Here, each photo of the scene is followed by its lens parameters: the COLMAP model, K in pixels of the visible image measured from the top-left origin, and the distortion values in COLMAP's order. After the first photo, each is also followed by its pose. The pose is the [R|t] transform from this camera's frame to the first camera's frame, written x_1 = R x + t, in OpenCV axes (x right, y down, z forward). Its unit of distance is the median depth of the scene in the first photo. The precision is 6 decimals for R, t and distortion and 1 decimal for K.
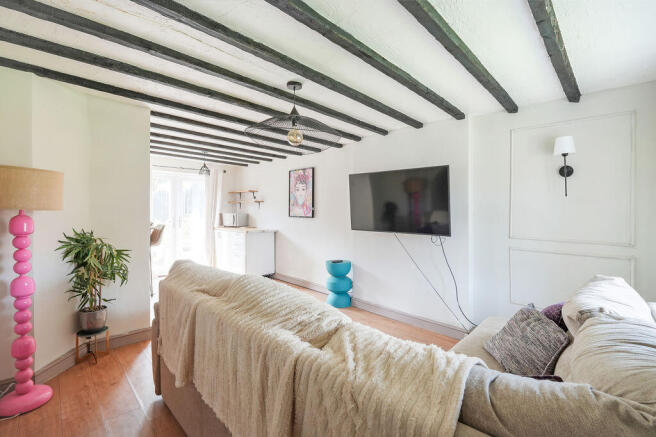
lens RADIAL K [[287.0, 0, 328.8], [0, 287.0, 216.4], [0, 0, 1]] dist [-0.003899, -0.000248]
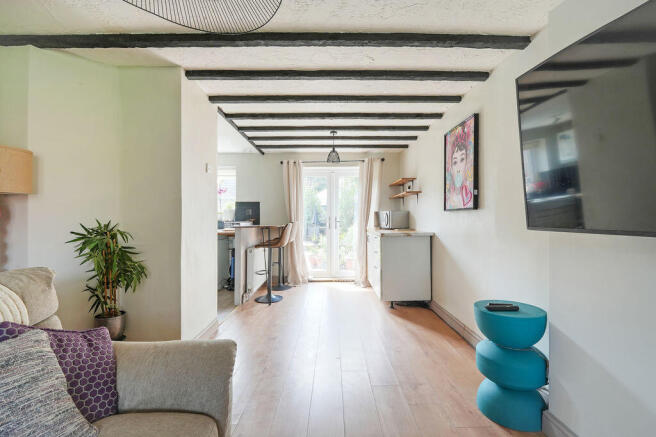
lens RADIAL K [[287.0, 0, 328.9], [0, 287.0, 219.2], [0, 0, 1]] dist [-0.003899, -0.000248]
pose [[0.706880, -0.017580, -0.707115, 0.119116], [0.005308, 0.999795, -0.019550, 0.030306], [0.707314, 0.010066, 0.706828, 0.427578]]
